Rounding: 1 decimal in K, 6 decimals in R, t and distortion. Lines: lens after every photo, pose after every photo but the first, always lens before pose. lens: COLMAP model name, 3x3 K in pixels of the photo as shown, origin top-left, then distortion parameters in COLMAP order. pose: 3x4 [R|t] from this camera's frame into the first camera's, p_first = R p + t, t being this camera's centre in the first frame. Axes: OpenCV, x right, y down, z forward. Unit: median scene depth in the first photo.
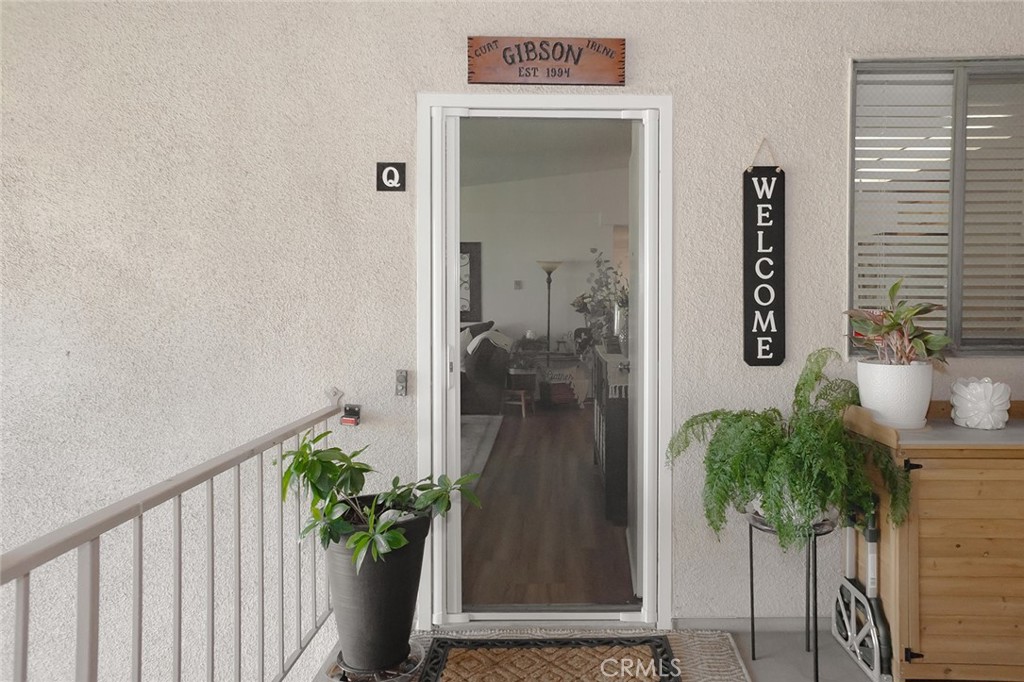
lens RADIAL K [[707.7, 0, 515.9], [0, 707.7, 338.0], [0, 0, 1]] dist [-0.003752, 0.003098]
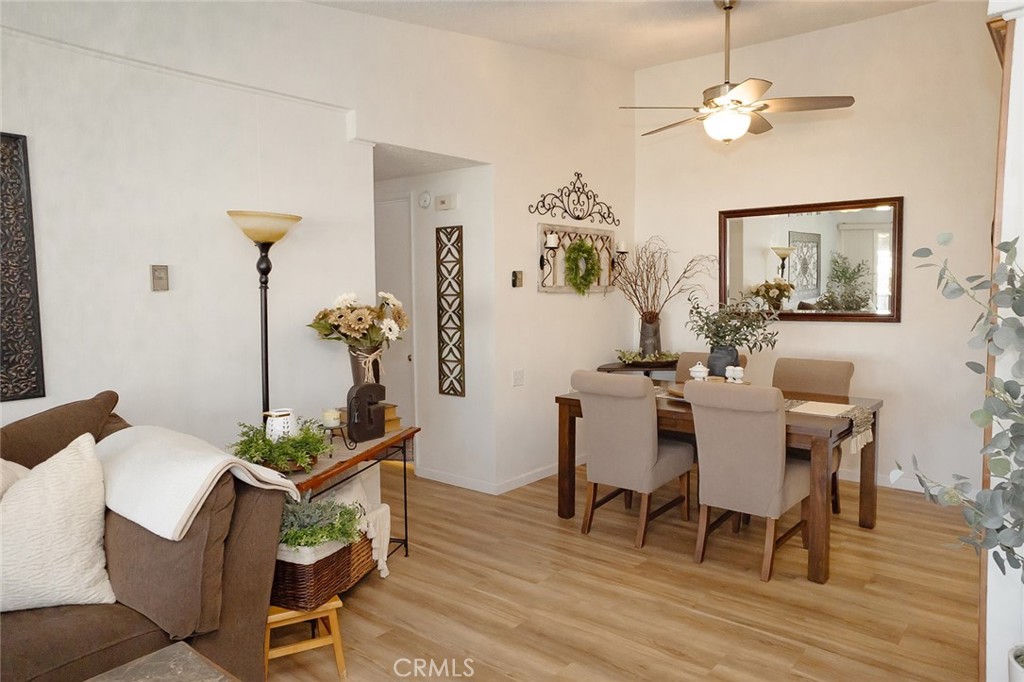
lens RADIAL K [[707.7, 0, 515.9], [0, 707.7, 338.0], [0, 0, 1]] dist [-0.003752, 0.003098]
pose [[0.598032, -0.066465, 0.798712, -0.176301], [0.055423, 0.997599, 0.041517, -0.051564], [-0.799554, 0.019439, 0.600280, 0.667657]]
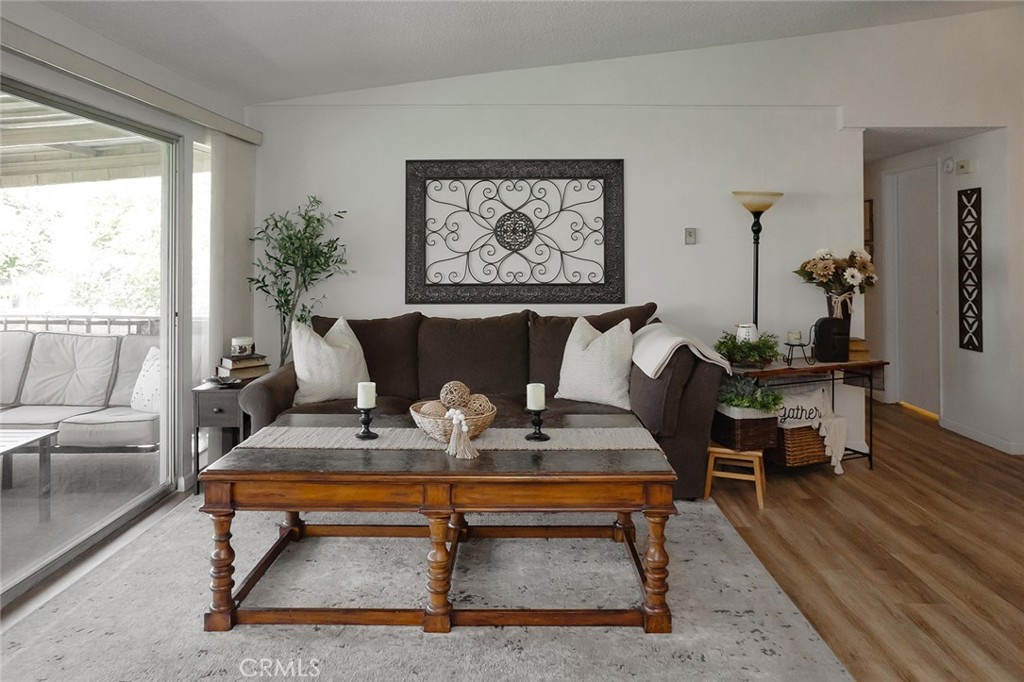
lens RADIAL K [[734.6, 0, 511.9], [0, 734.6, 241.9], [0, 0, 1]] dist [-0.000593, -0.000005]
pose [[0.999085, 0.003990, 0.042581, -0.164316], [-0.000945, 0.997454, -0.071301, -0.030494], [-0.042757, 0.071196, 0.996546, 0.448120]]
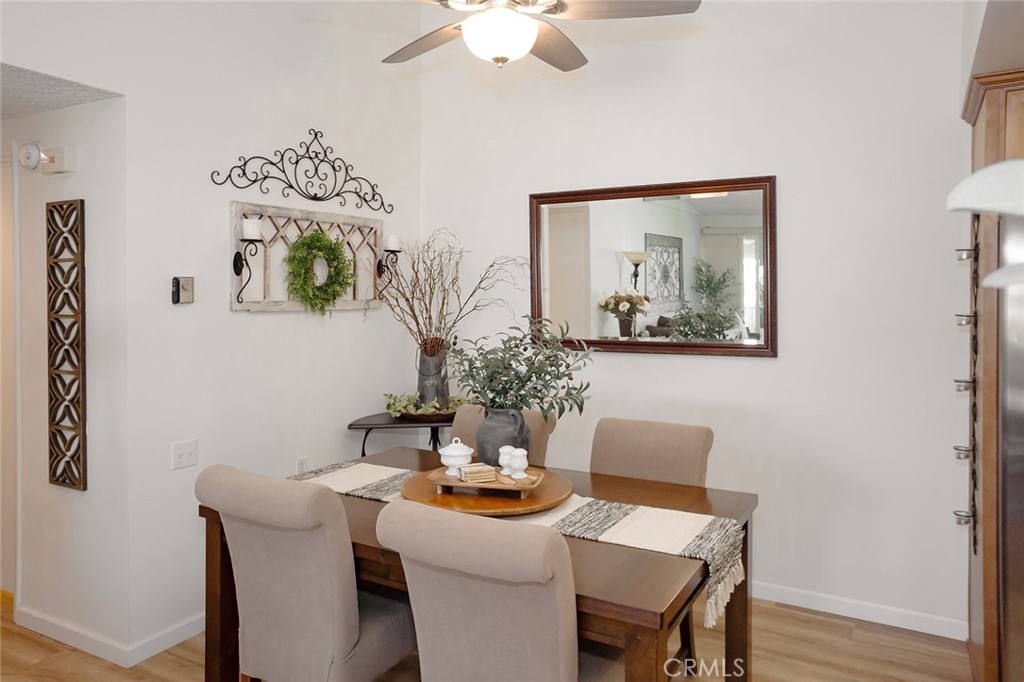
lens RADIAL K [[712.4, 0, 507.1], [0, 712.4, 289.2], [0, 0, 1]] dist [-0.006588, 0.000582]
pose [[0.472375, -0.000835, 0.881397, 0.049517], [0.052590, 0.998245, -0.027239, -0.057923], [-0.879827, 0.059220, 0.471590, 0.705762]]
